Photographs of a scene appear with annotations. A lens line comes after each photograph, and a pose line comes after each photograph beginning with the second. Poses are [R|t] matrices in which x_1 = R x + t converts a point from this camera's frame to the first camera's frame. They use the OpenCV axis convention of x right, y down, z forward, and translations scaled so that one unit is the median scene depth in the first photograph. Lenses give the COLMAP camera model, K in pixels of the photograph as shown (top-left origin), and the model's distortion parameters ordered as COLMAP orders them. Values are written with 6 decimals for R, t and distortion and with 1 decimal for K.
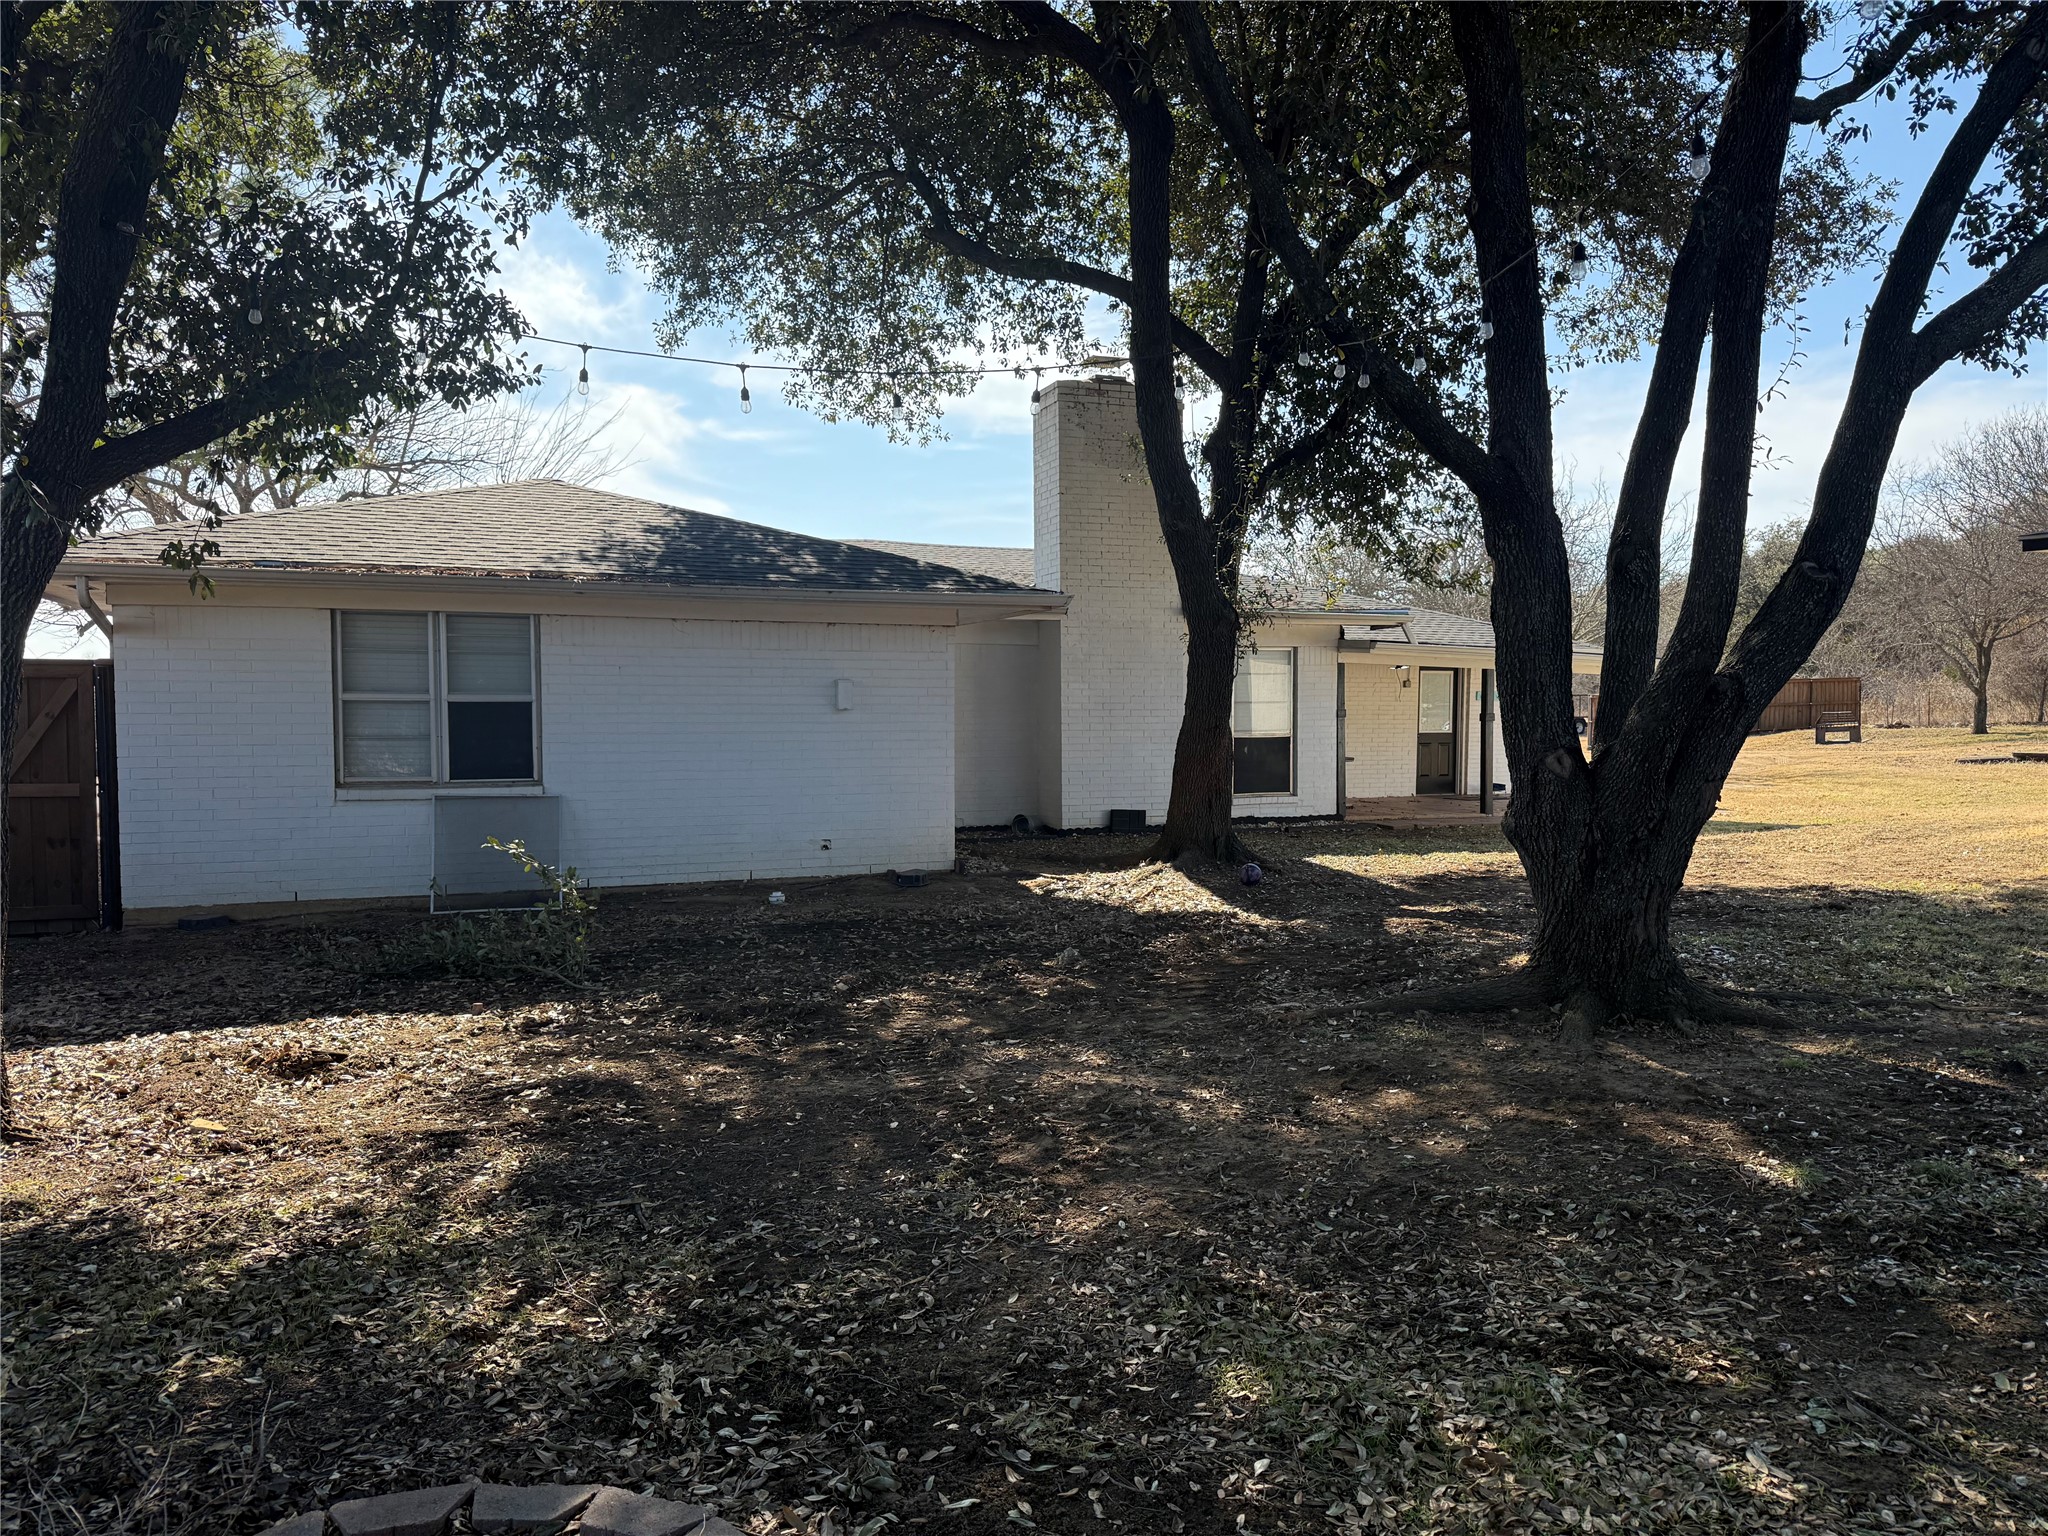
lens RADIAL K [[1431.9, 0, 1023.7], [0, 1431.9, 771.8], [0, 0, 1]] dist [0.074985, -0.090688]
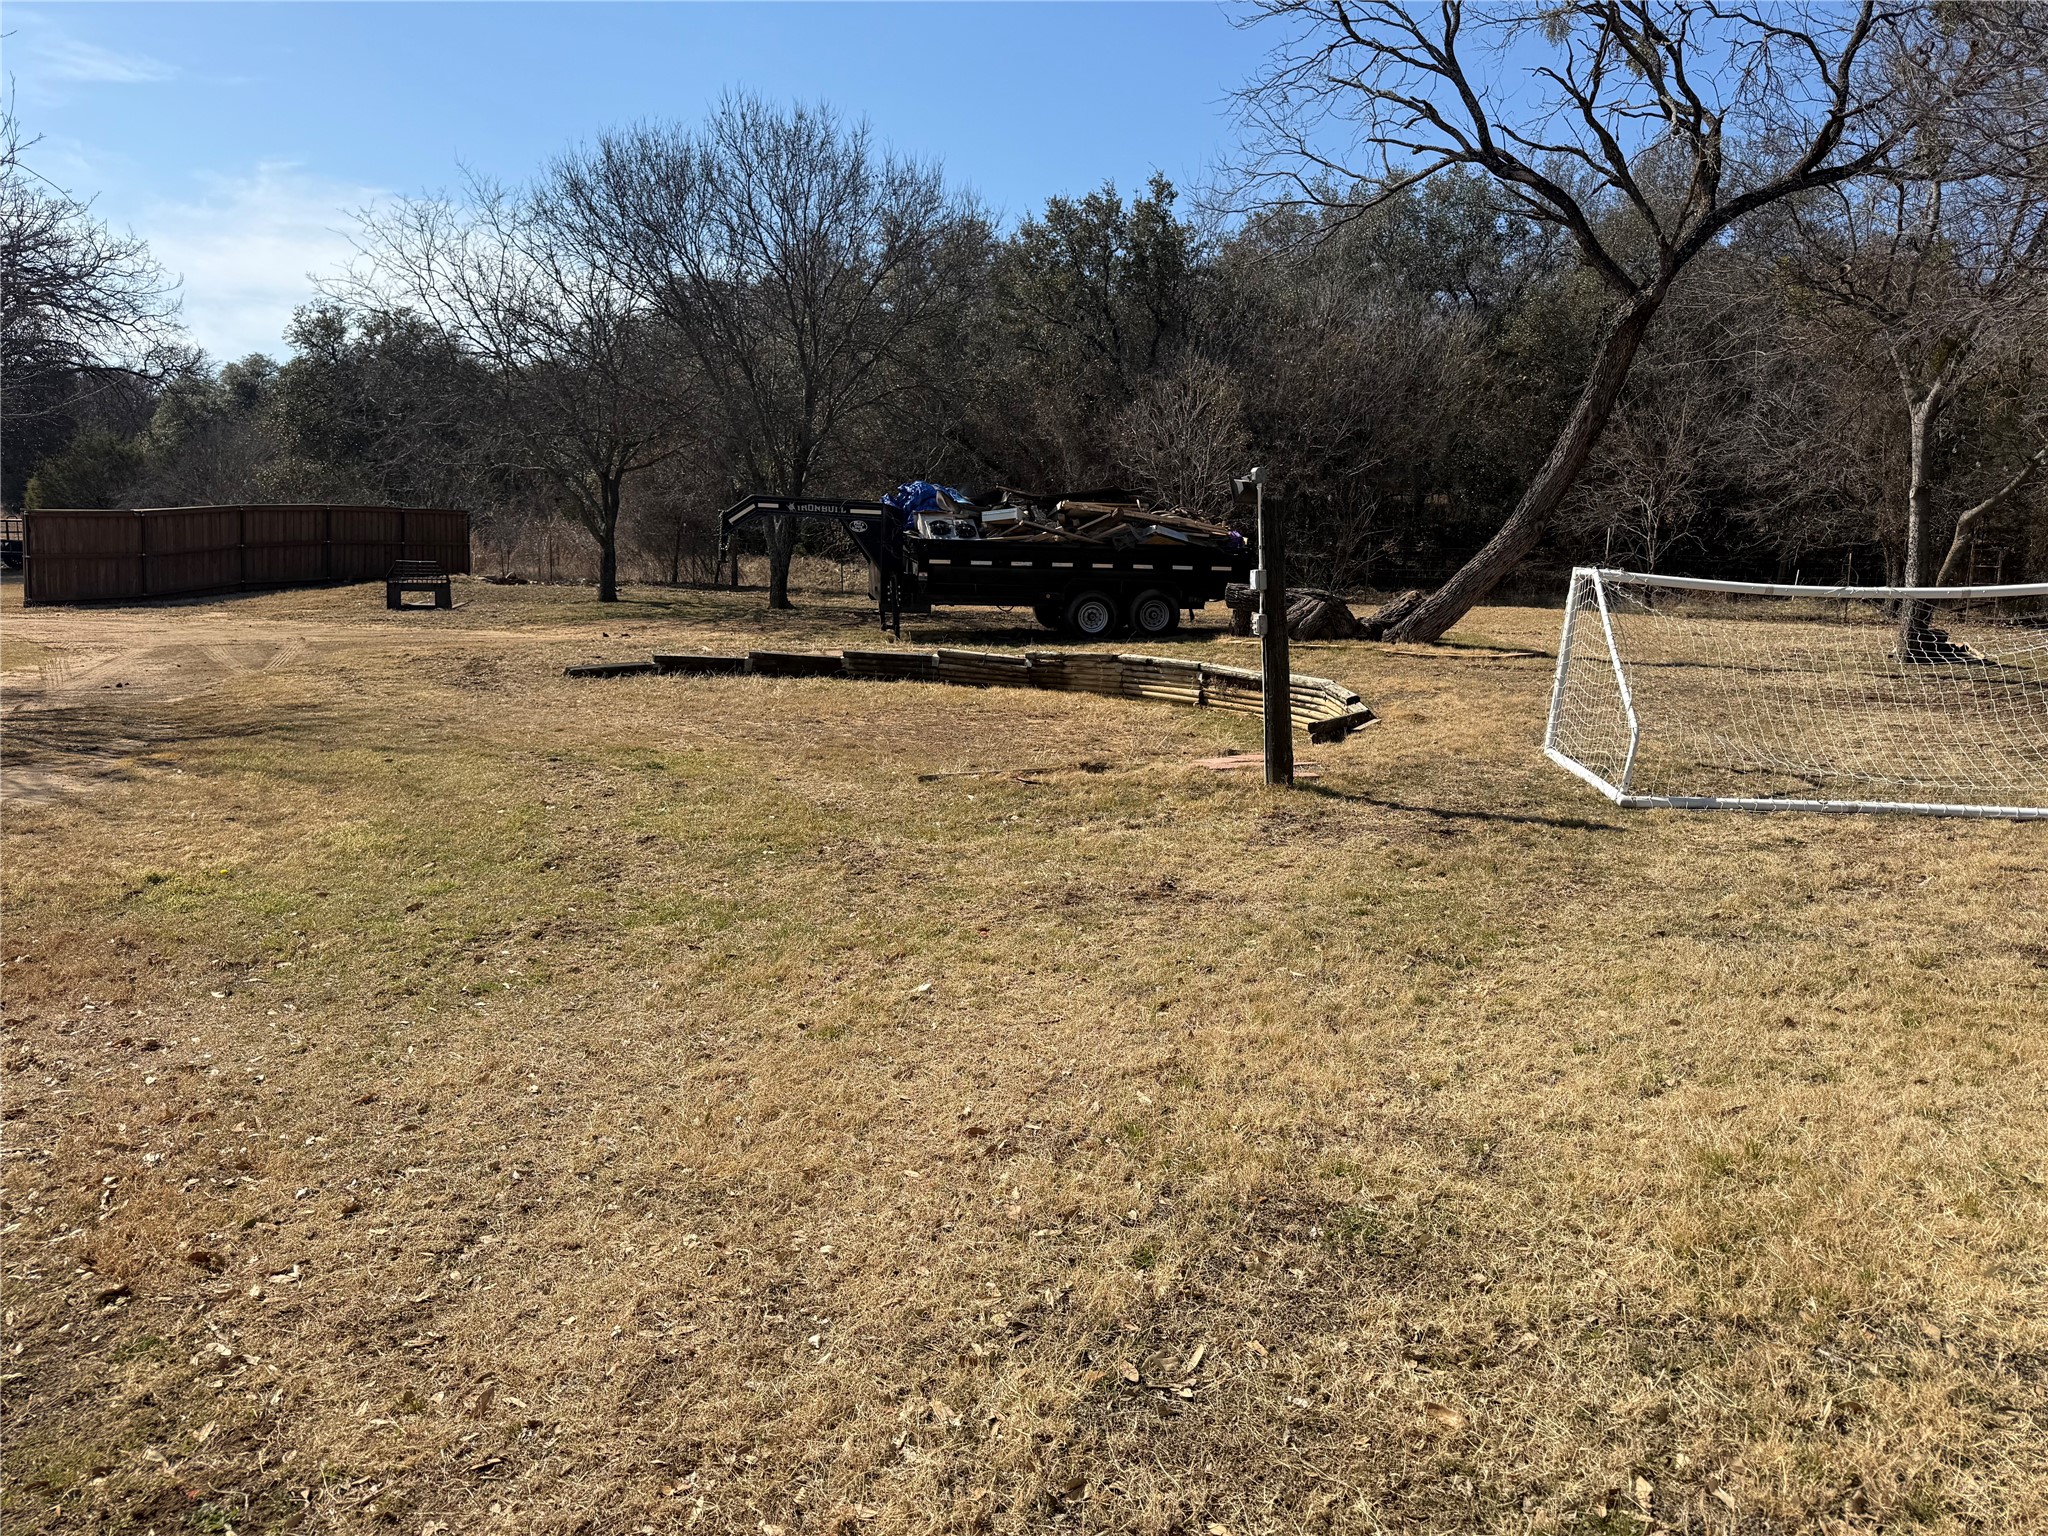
lens RADIAL K [[1431.9, 0, 1024.7], [0, 1431.9, 770.4], [0, 0, 1]] dist [0.074985, -0.090688]
pose [[0.653490, -0.073210, 0.753387, 0.234483], [-0.013960, 0.993977, 0.108698, -0.021465], [-0.756807, -0.081550, 0.648532, 0.352425]]
